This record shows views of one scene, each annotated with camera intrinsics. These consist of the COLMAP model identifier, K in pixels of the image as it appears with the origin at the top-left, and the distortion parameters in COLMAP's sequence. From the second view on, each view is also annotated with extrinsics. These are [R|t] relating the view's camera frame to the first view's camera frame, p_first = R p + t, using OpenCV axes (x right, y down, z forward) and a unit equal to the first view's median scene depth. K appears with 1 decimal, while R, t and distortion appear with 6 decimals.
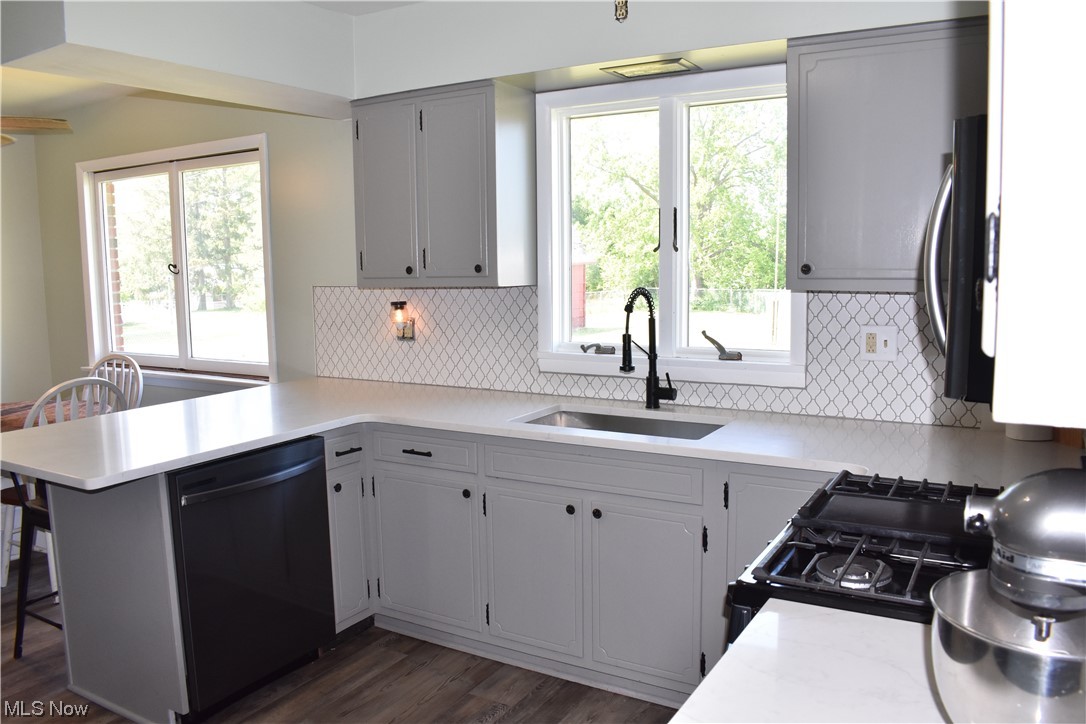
lens RADIAL K [[856.6, 0, 543.0], [0, 856.6, 362.0], [0, 0, 1]] dist [-0.089671, -0.000178]
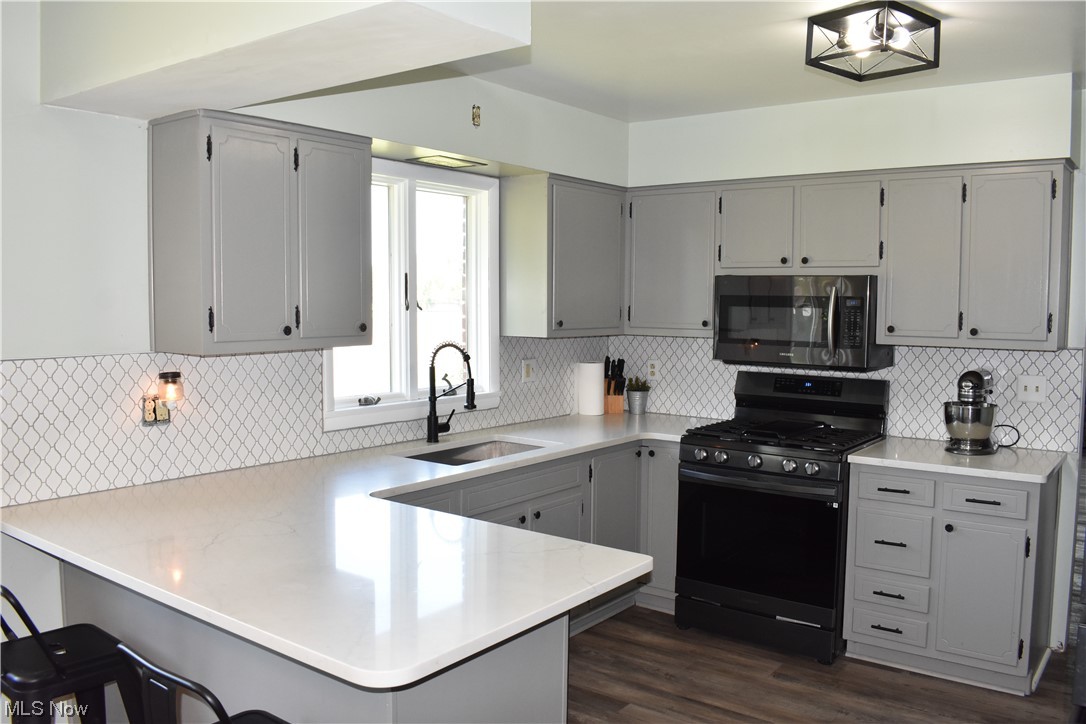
lens RADIAL K [[856.6, 0, 543.0], [0, 856.6, 362.0], [0, 0, 1]] dist [-0.089671, -0.000178]
pose [[0.127405, -0.050948, 0.990541, -0.878617], [0.116389, 0.992548, 0.036081, -0.069900], [-0.984998, 0.110691, 0.132386, 0.586747]]
